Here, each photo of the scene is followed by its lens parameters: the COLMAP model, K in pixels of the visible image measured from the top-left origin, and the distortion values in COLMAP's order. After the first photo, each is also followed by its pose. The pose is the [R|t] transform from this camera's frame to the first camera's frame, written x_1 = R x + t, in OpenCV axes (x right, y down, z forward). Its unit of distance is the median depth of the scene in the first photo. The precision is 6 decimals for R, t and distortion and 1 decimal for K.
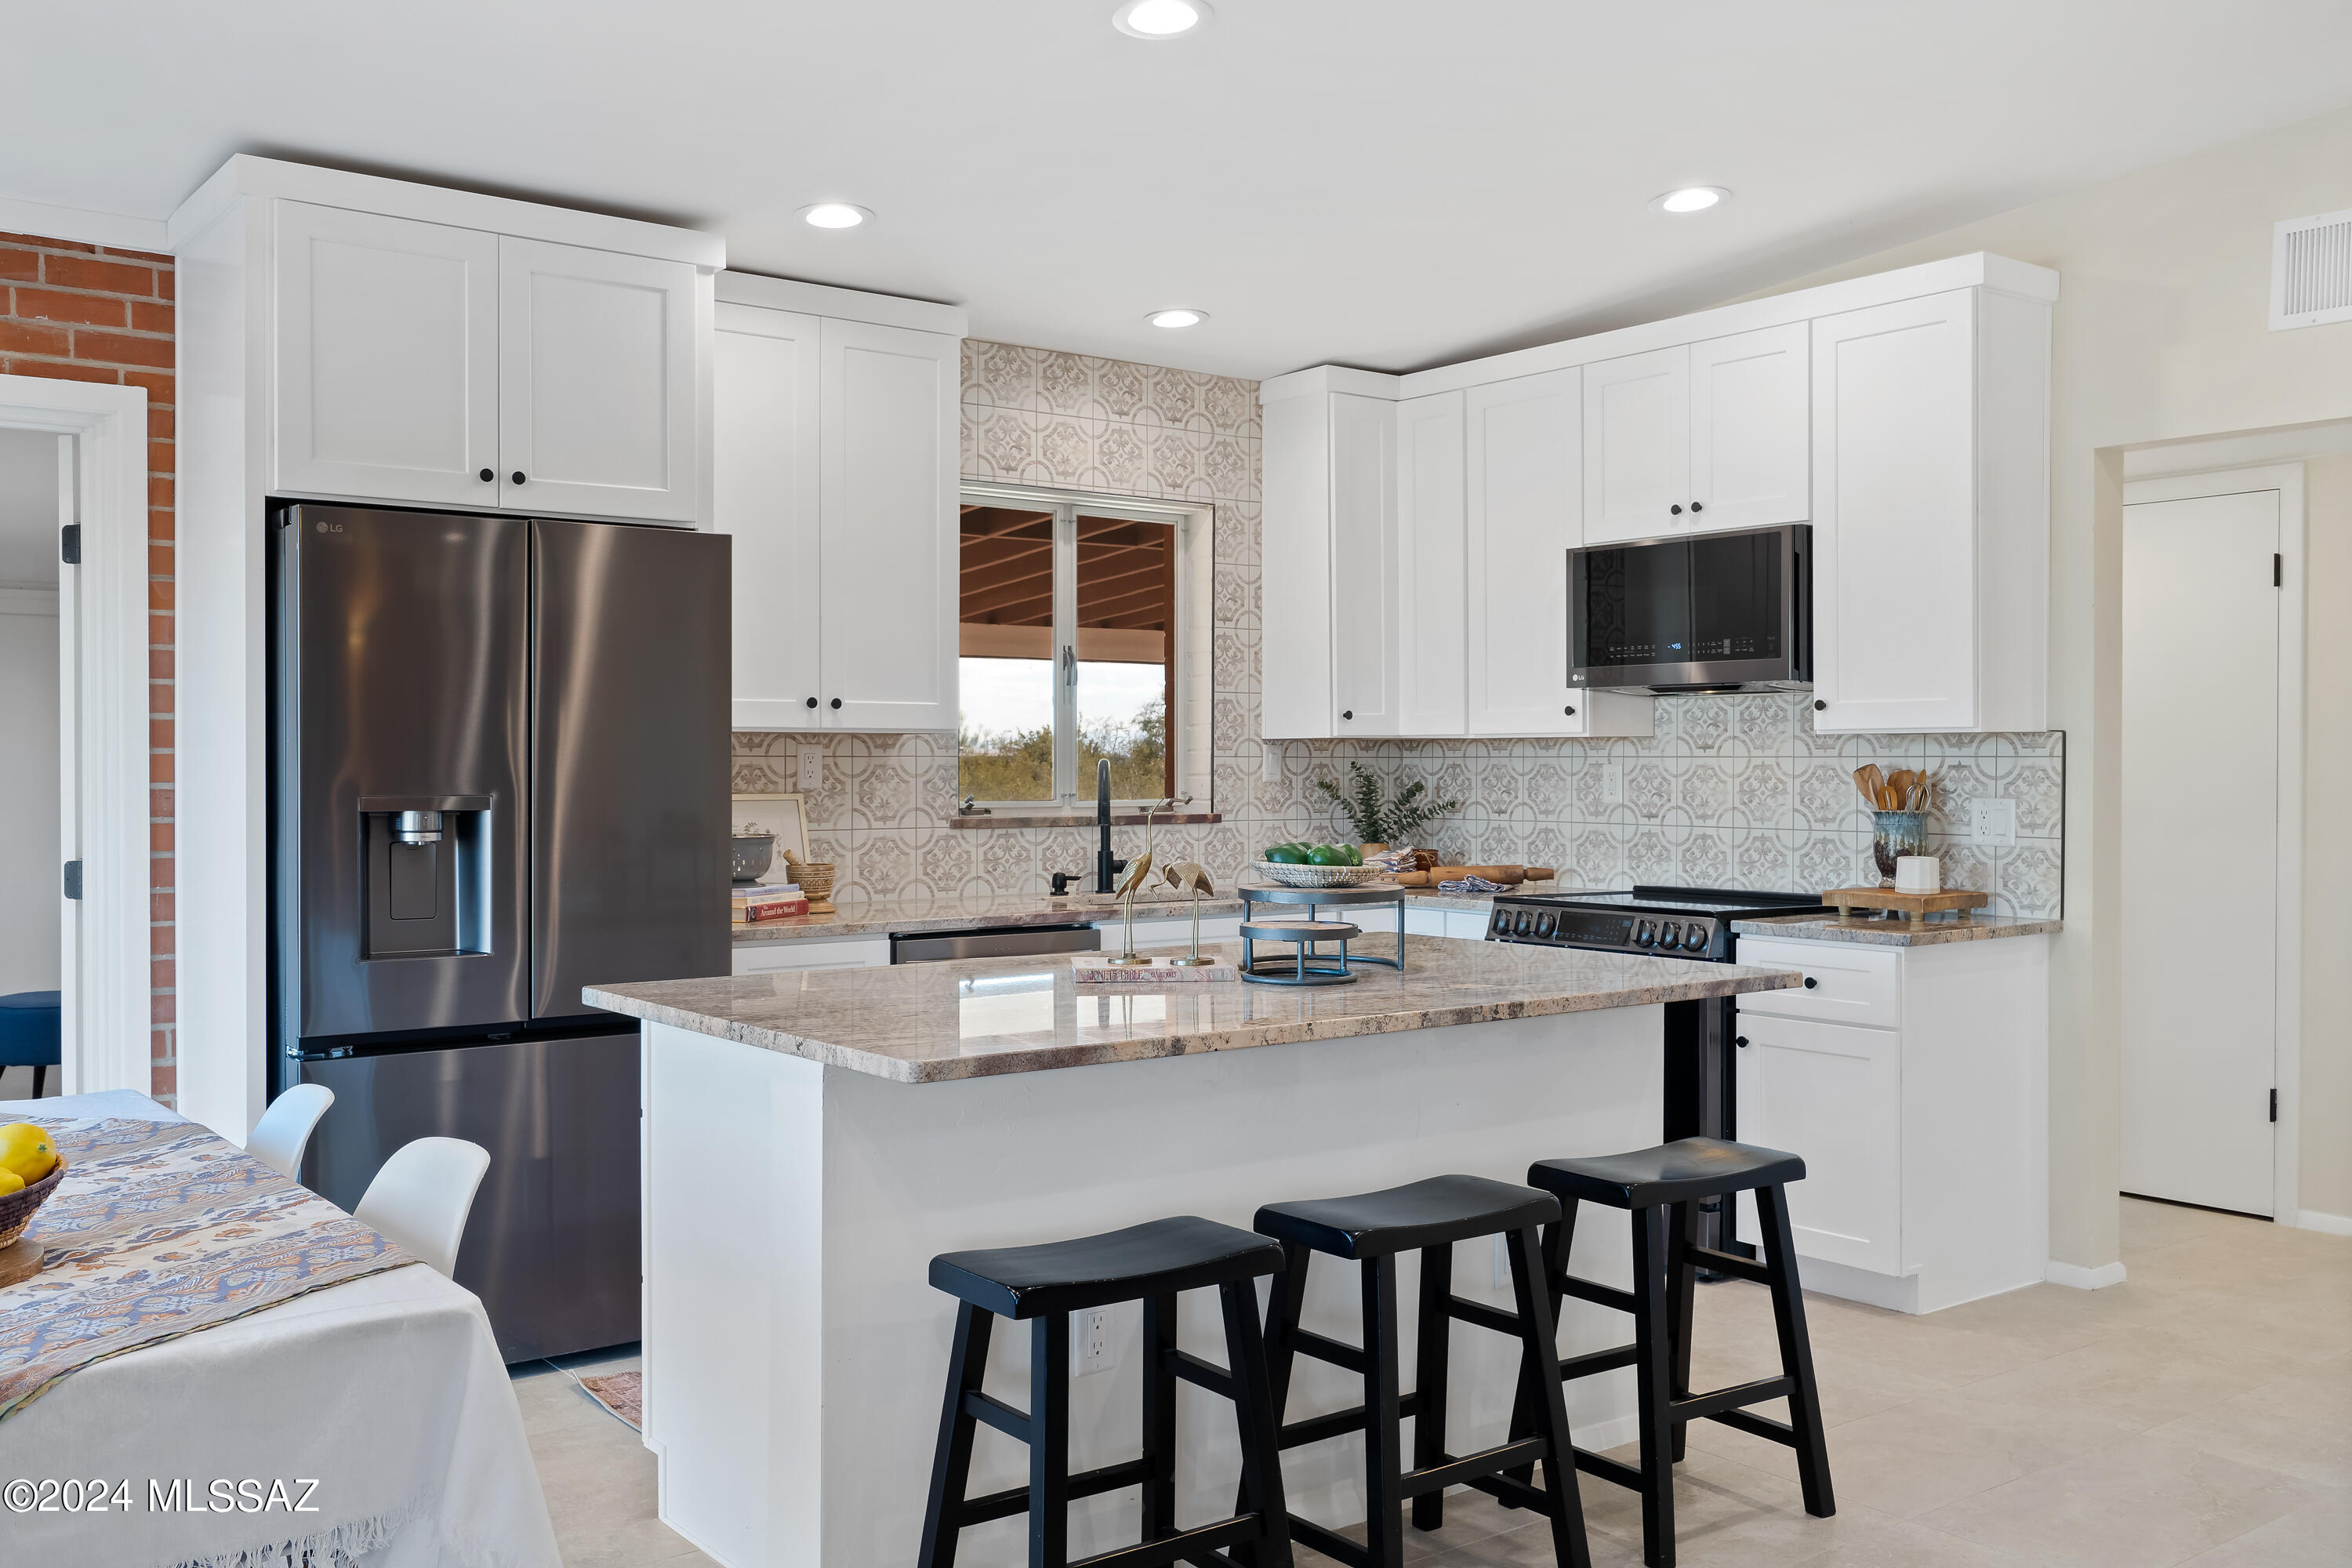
lens RADIAL K [[2056.8, 0, 1176.0], [0, 2056.8, 784.0], [0, 0, 1]] dist [0.003594, 0.009612]
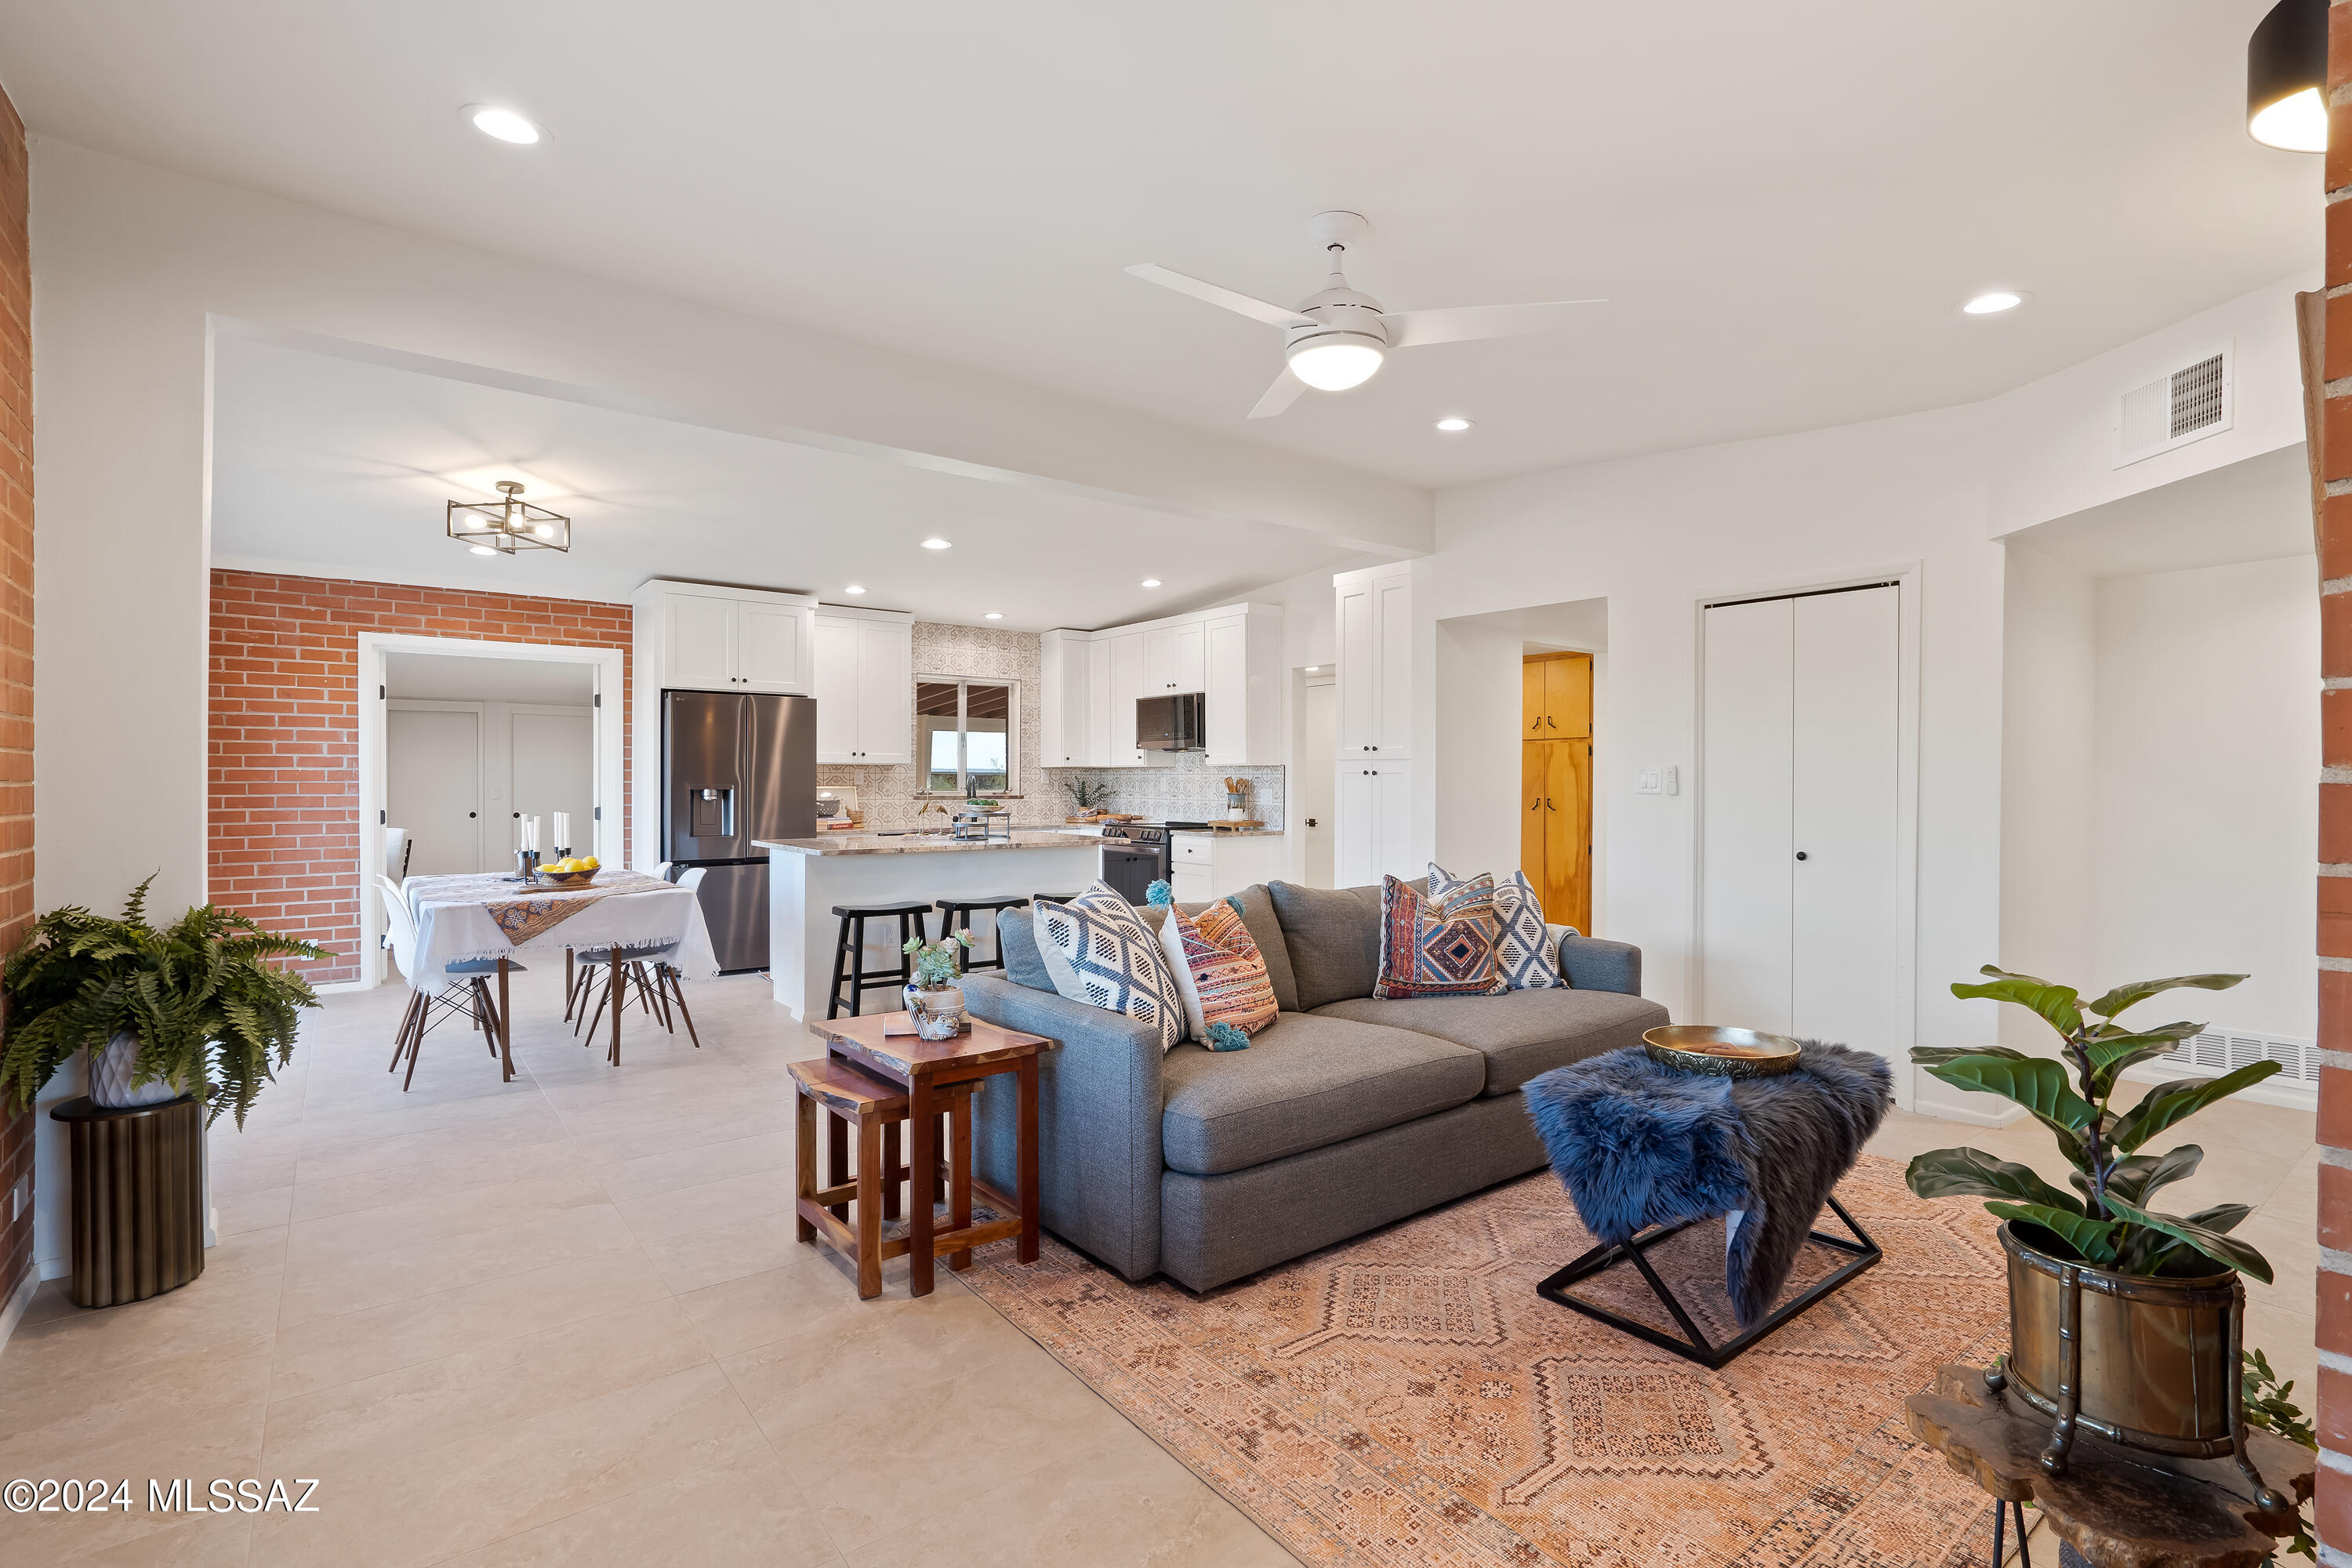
lens RADIAL K [[1095.9, 0, 1172.2], [0, 1095.9, 791.0], [0, 0, 1]] dist [-0.001051, 0.000491]
pose [[0.999995, 0.002979, 0.001181, 0.239567], [-0.002977, 0.999994, -0.001494, 0.011599], [-0.001185, 0.001490, 0.999998, -0.477735]]
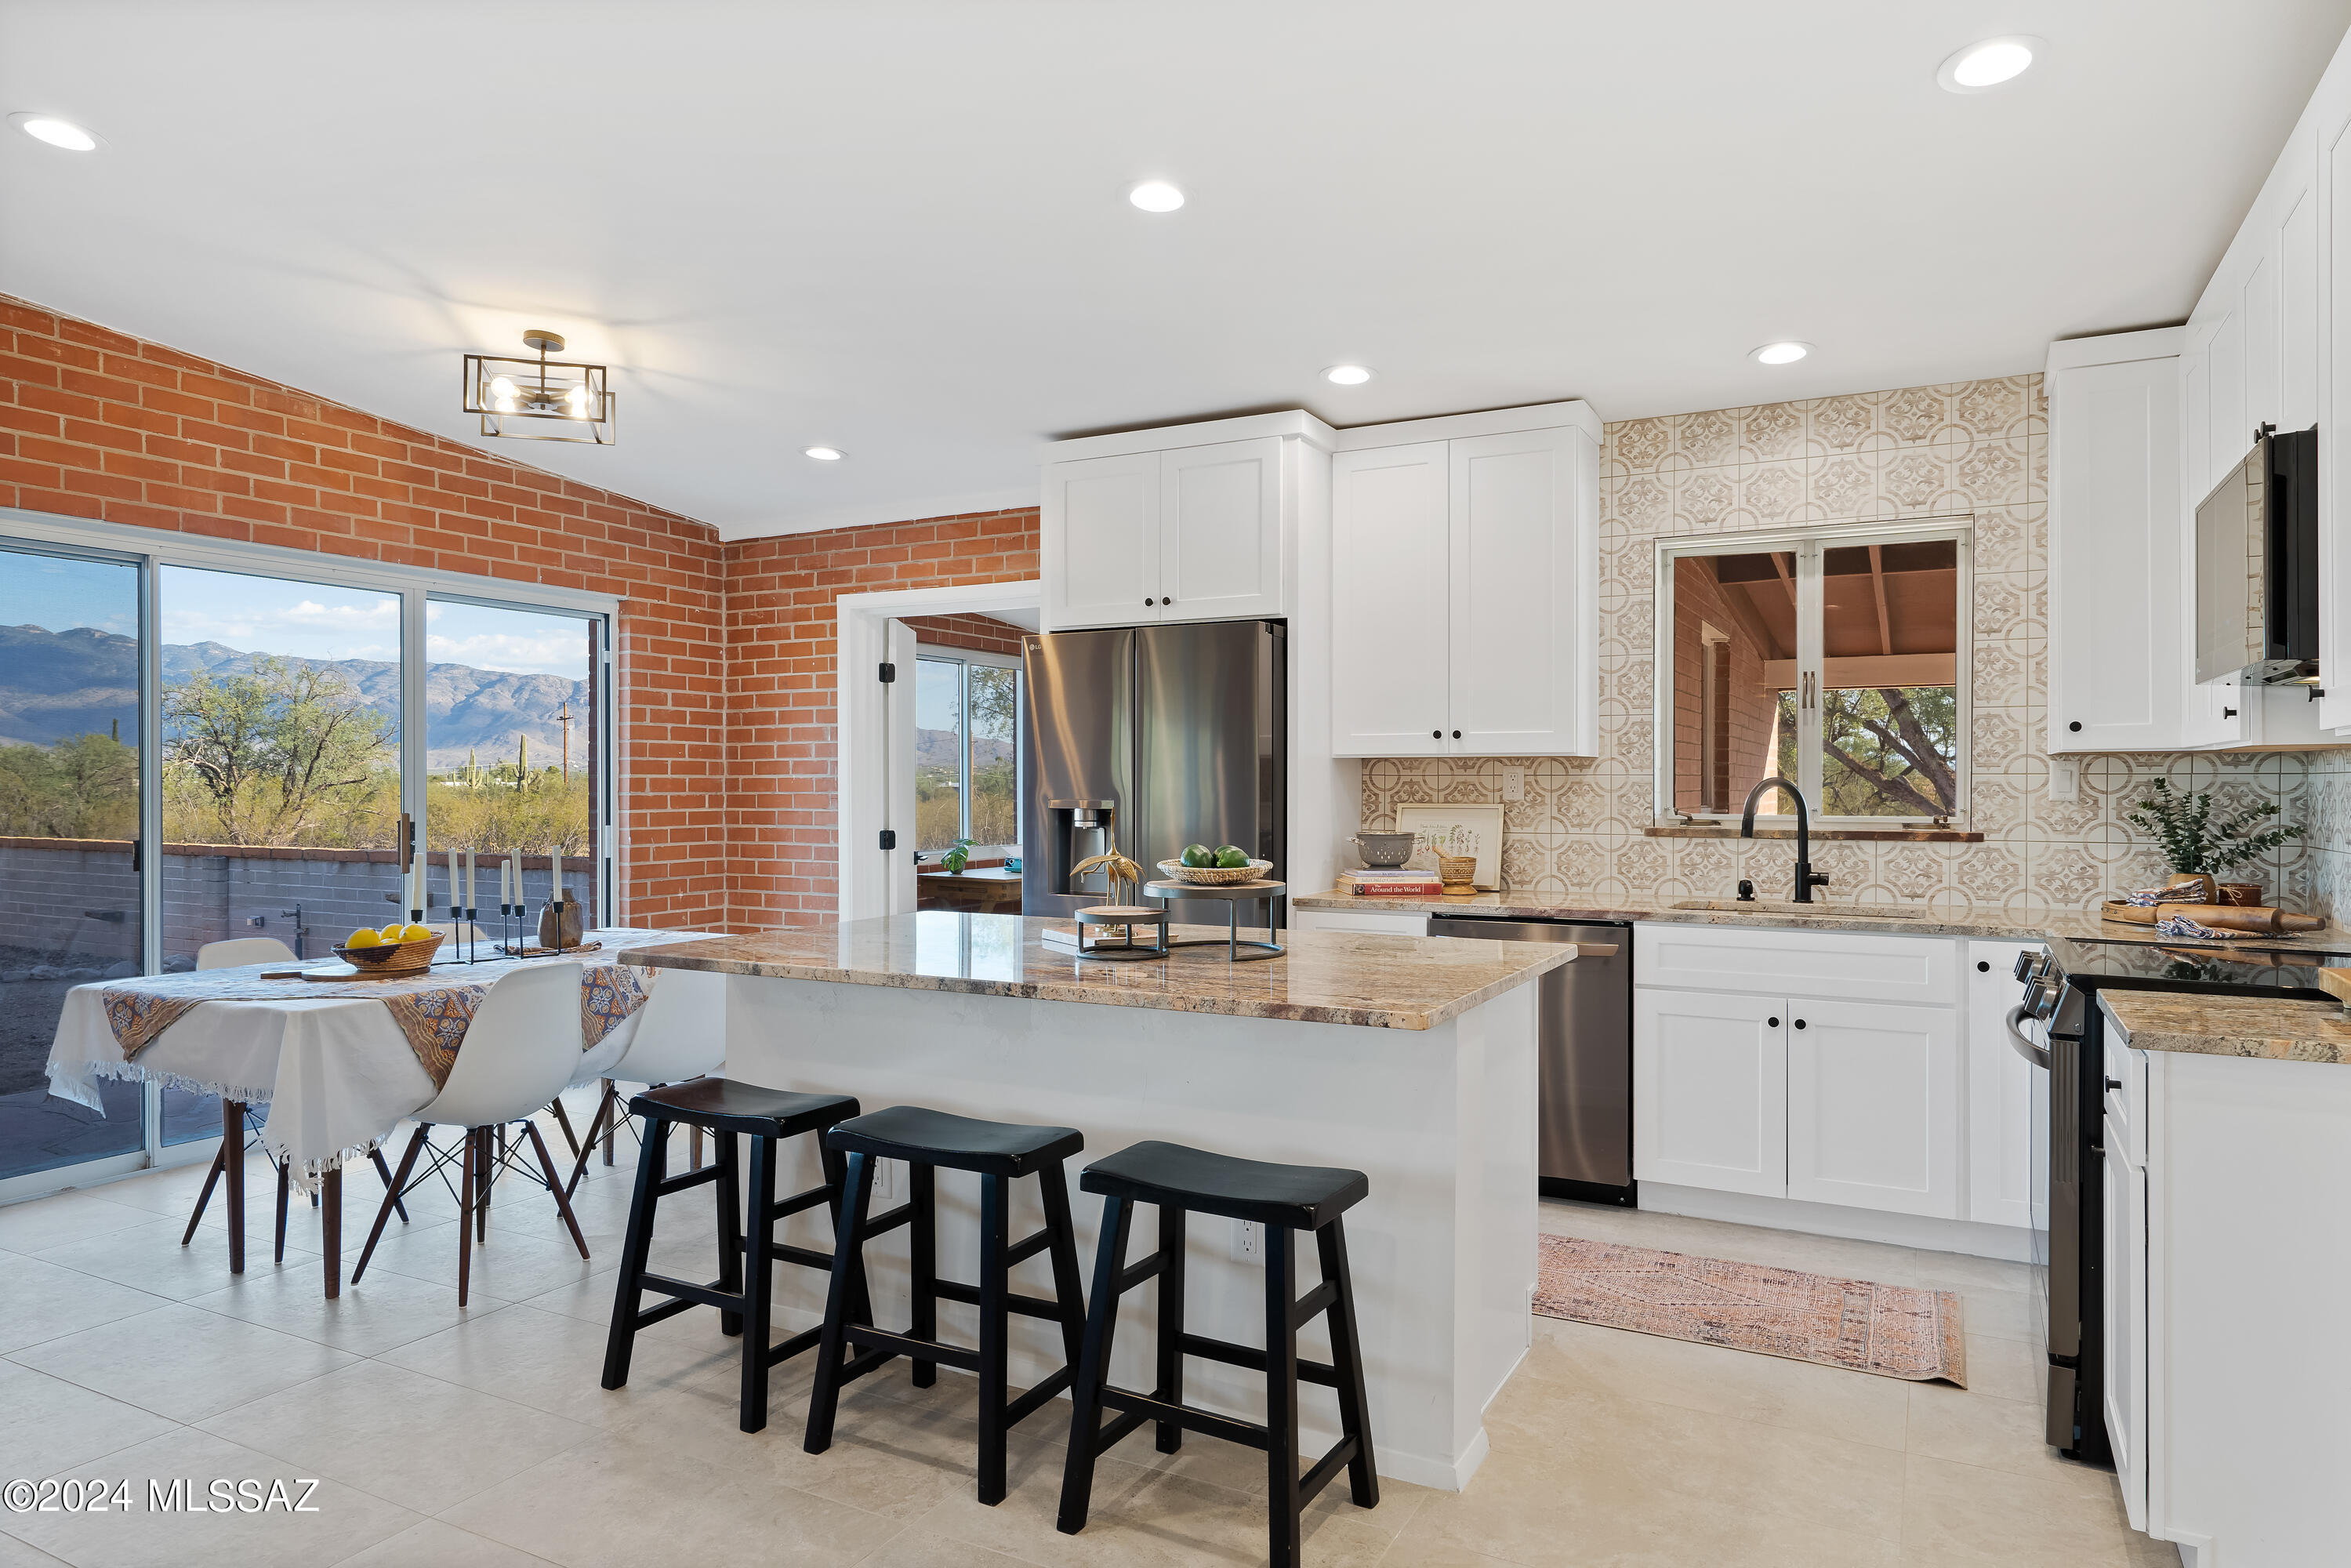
lens RADIAL K [[1444.5, 0, 1175.5], [0, 1444.5, 784.0], [0, 0, 1]] dist [0.004911, 0.001387]
pose [[0.417563, 0.001173, -0.908647, 0.539296], [-0.009618, 0.999949, -0.003130, -0.002979], [0.908597, 0.010047, 0.417552, 0.417491]]
